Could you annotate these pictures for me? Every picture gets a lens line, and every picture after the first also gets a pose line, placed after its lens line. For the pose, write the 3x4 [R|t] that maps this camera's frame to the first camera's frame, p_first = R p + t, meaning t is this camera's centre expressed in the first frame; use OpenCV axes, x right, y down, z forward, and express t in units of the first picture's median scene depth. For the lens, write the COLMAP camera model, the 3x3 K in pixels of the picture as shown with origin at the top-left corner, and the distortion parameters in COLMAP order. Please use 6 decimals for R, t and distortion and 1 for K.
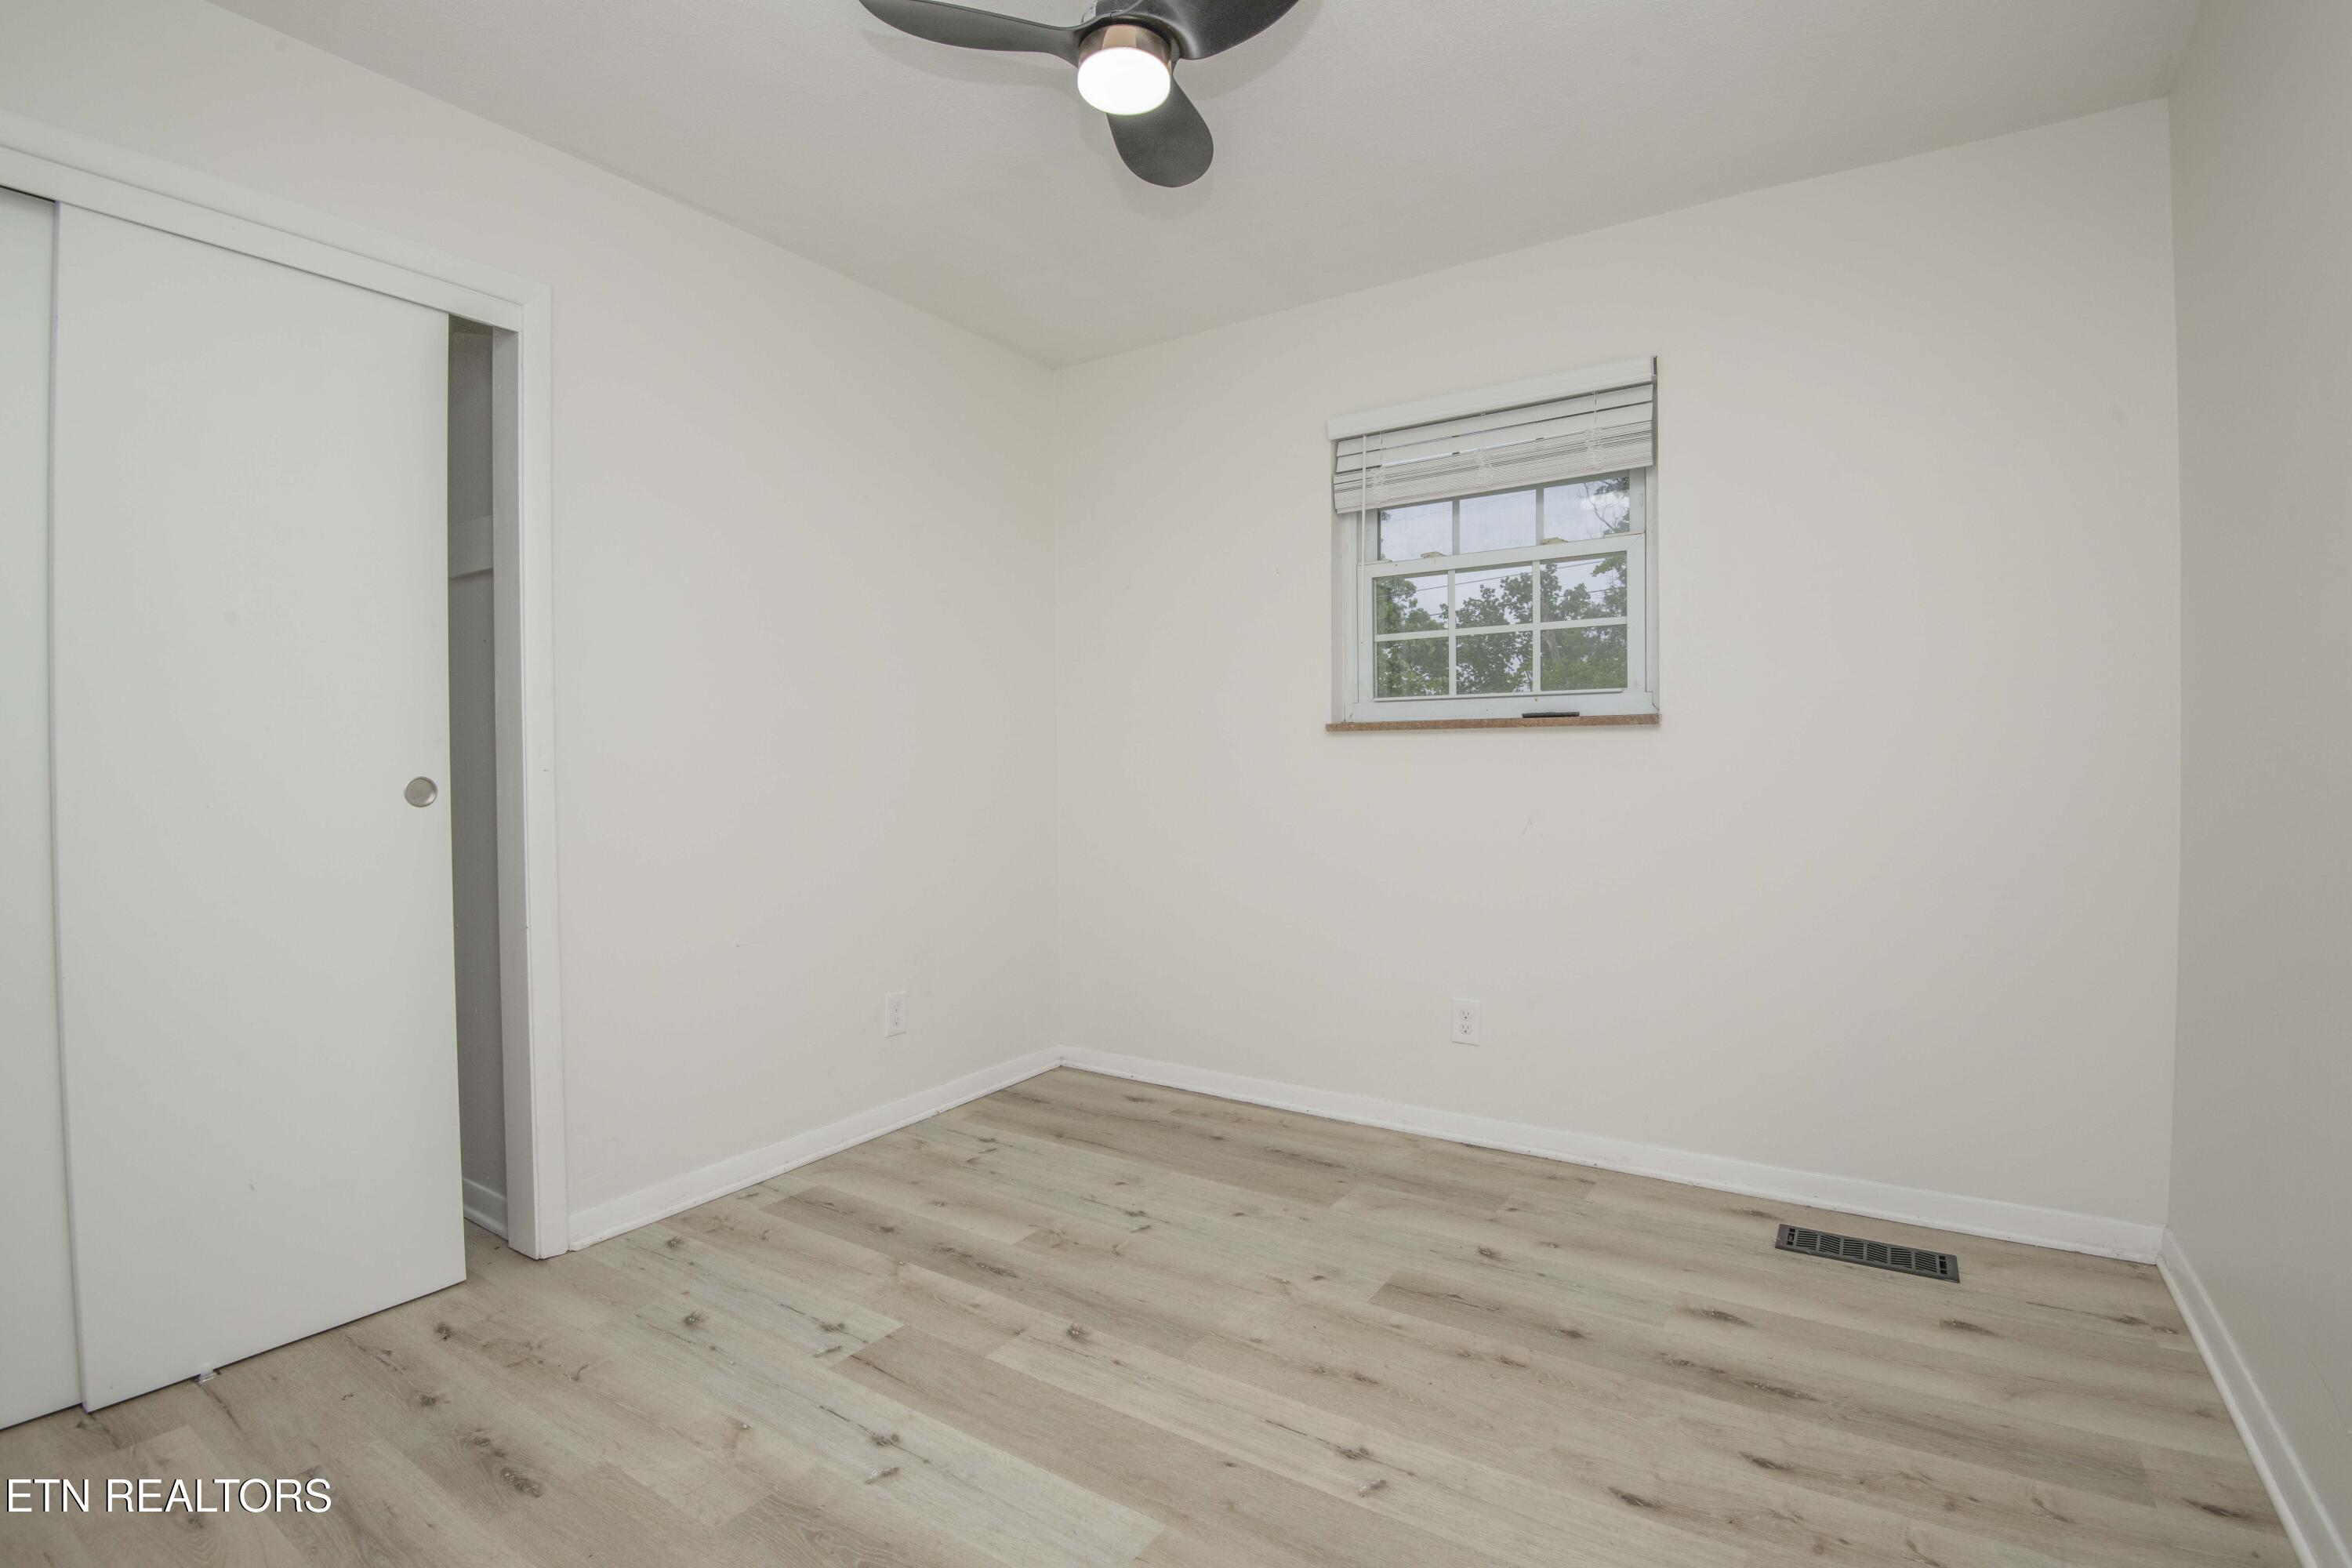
lens RADIAL K [[1092.3, 0, 1185.7], [0, 1092.3, 786.8], [0, 0, 1]] dist [-0.012654, -0.014689]
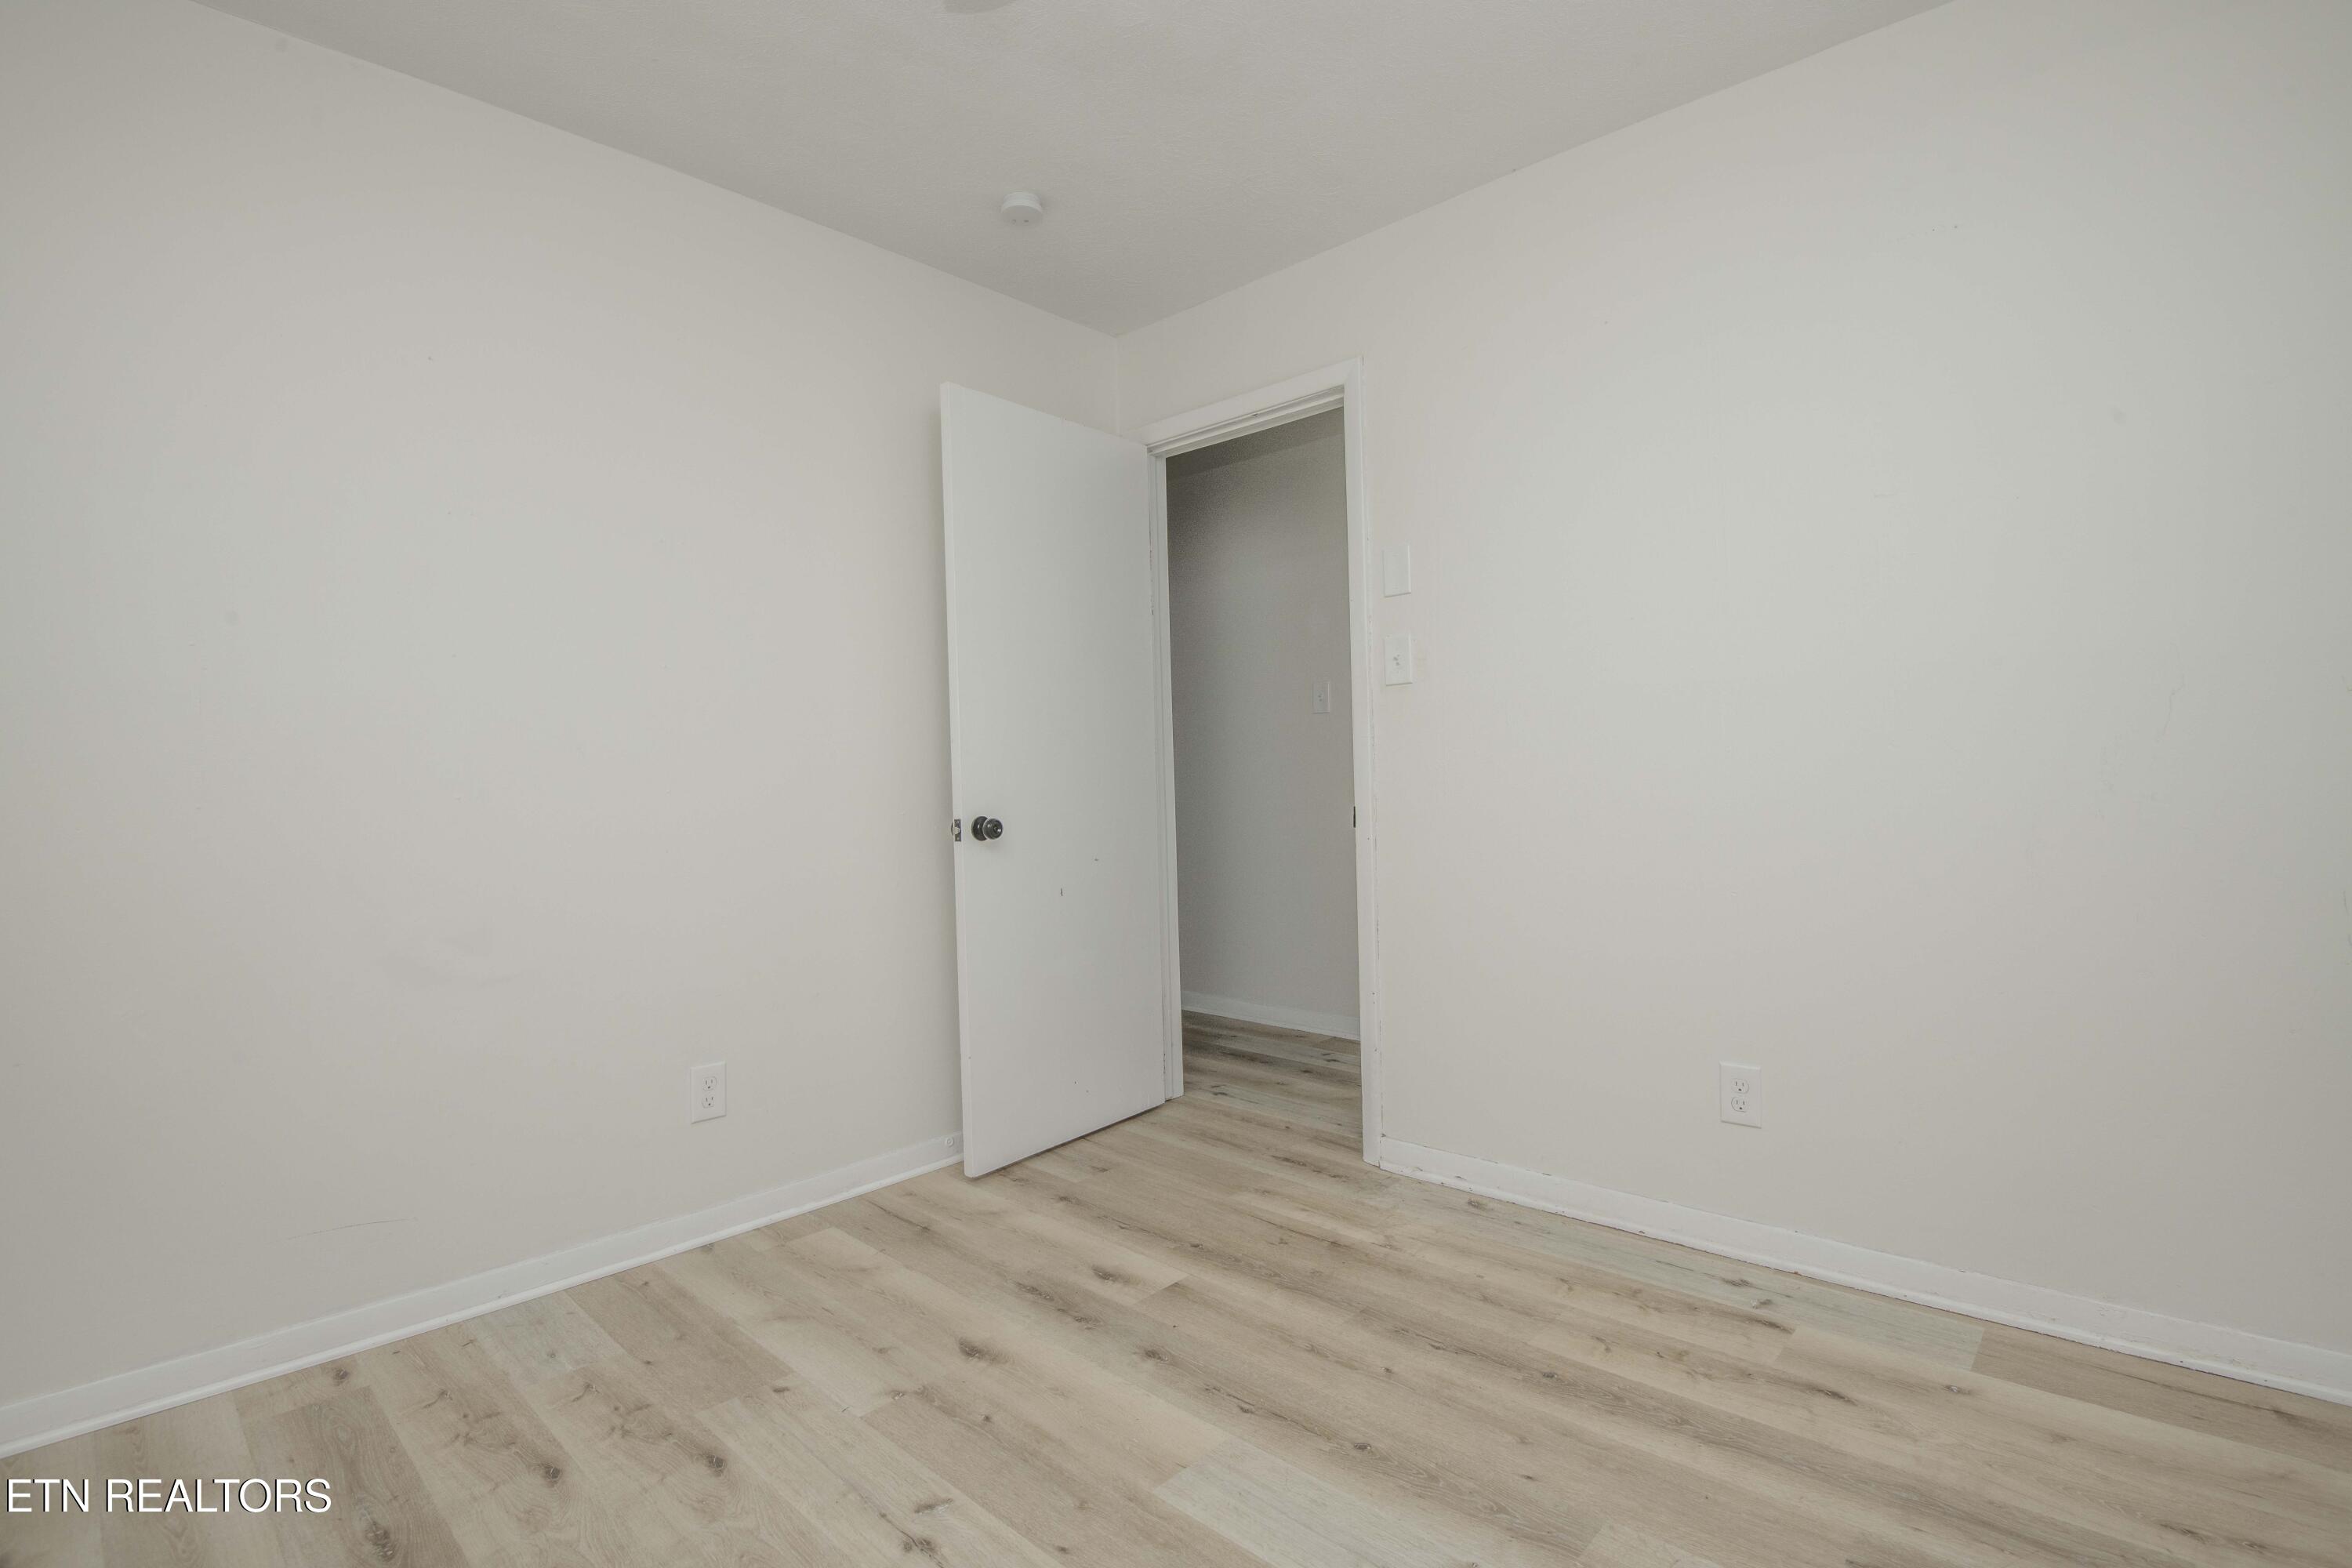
lens RADIAL K [[1092.3, 0, 1187.2], [0, 1092.3, 786.5], [0, 0, 1]] dist [-0.012654, -0.014689]
pose [[-0.985499, 0.029375, 0.167122, -0.163701], [0.035039, 0.998904, 0.031044, -0.012565], [-0.166027, 0.036450, -0.985447, 1.336334]]
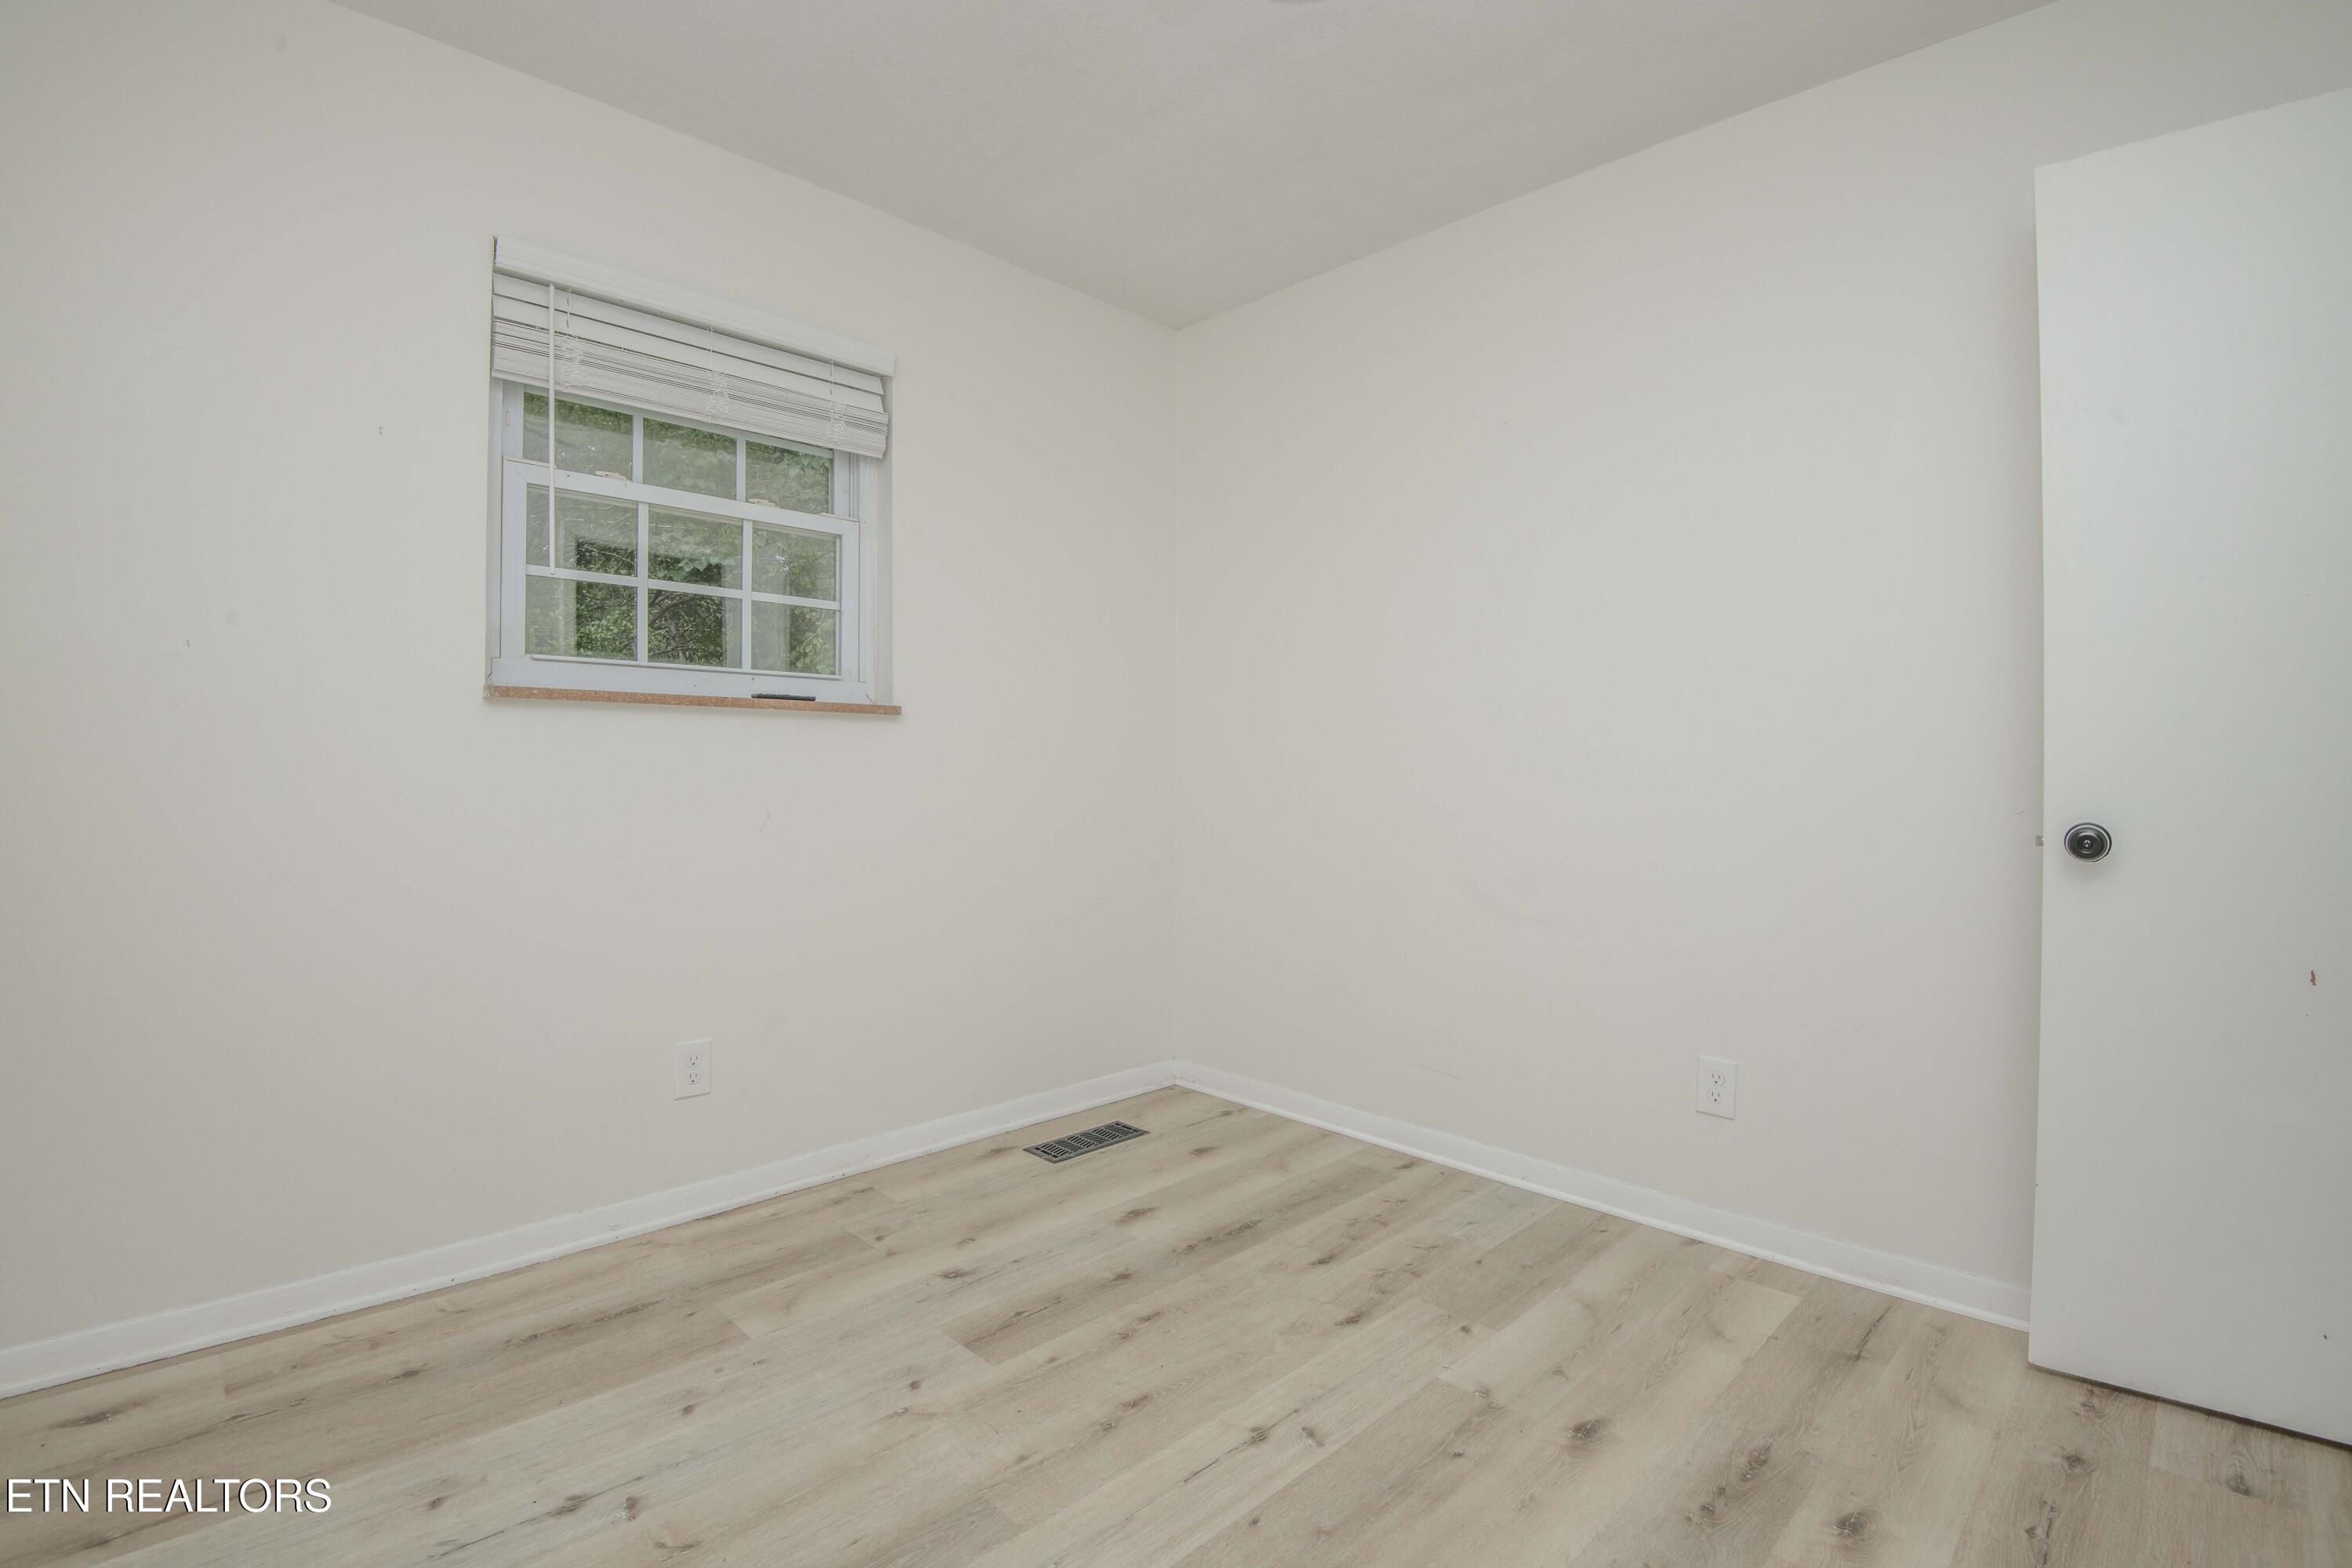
lens RADIAL K [[1092.3, 0, 1191.6], [0, 1092.3, 778.2], [0, 0, 1]] dist [-0.012654, -0.014689]
pose [[0.196117, 0.002543, 0.980577, -0.616025], [0.015276, 0.999867, -0.005649, 0.014039], [-0.980461, 0.016087, 0.196052, 0.634753]]
